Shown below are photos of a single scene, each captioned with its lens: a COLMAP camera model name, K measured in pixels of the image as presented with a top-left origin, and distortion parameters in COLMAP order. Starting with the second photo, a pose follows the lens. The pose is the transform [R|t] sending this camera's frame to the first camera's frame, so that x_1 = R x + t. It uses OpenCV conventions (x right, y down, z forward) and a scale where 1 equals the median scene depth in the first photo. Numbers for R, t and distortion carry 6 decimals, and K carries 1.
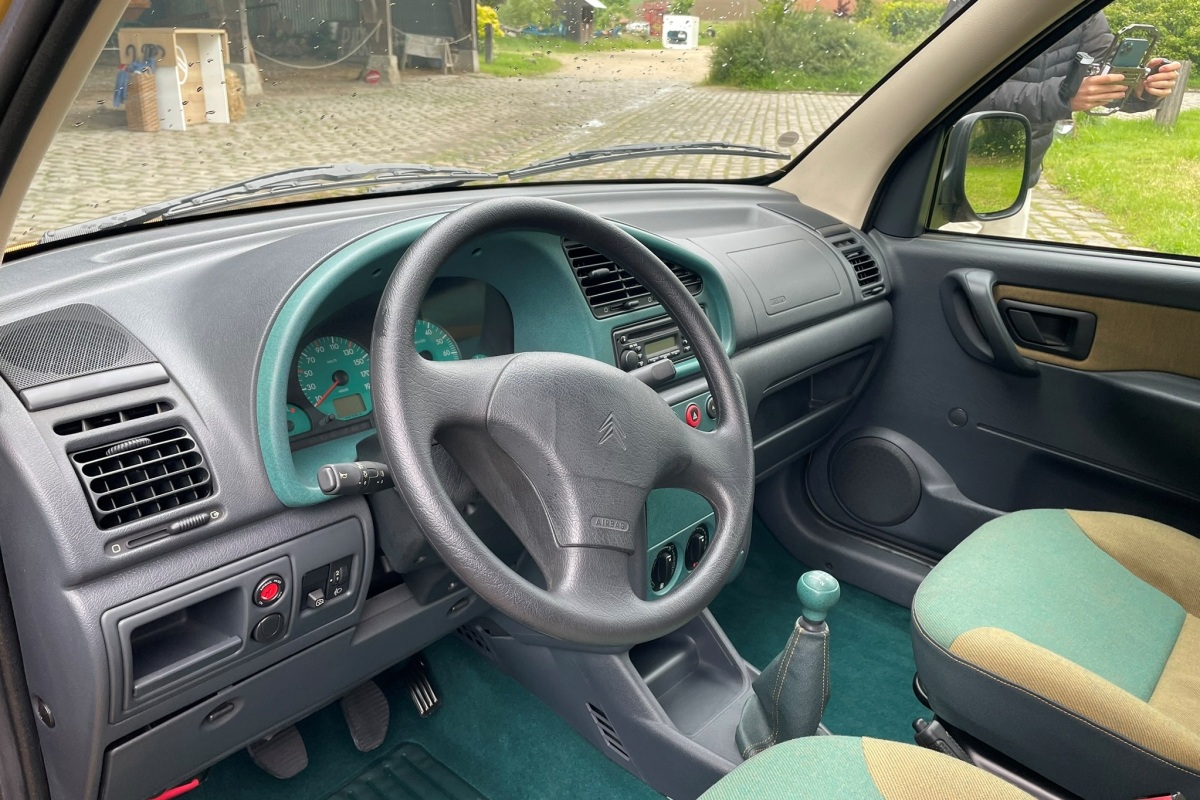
lens RADIAL K [[881.8, 0, 582.6], [0, 881.8, 427.3], [0, 0, 1]] dist [0.055602, -0.082843]
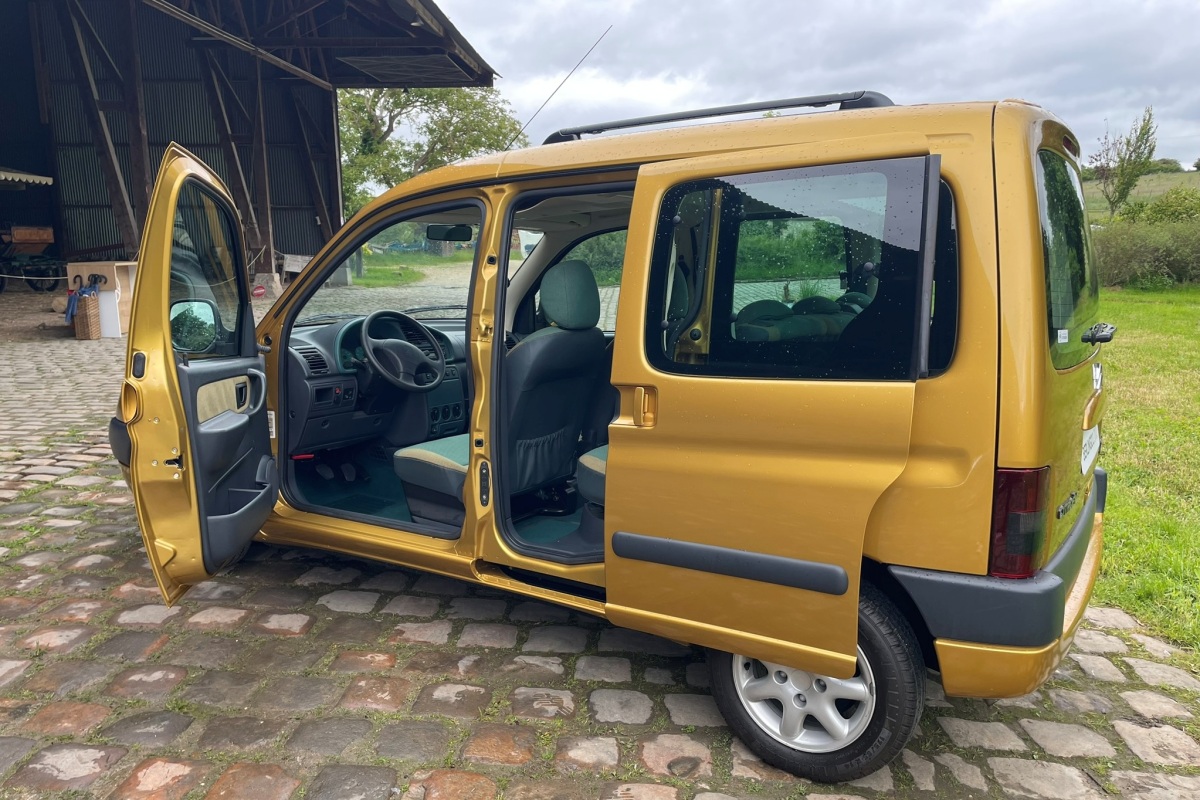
lens RADIAL K [[881.8, 0, 568.9], [0, 881.8, 447.9], [0, 0, 1]] dist [0.055602, -0.082843]
pose [[0.990336, -0.065274, 0.122370, 0.014132], [0.087246, 0.979080, -0.183823, 0.075810], [-0.107811, 0.192723, 0.975313, -0.191402]]
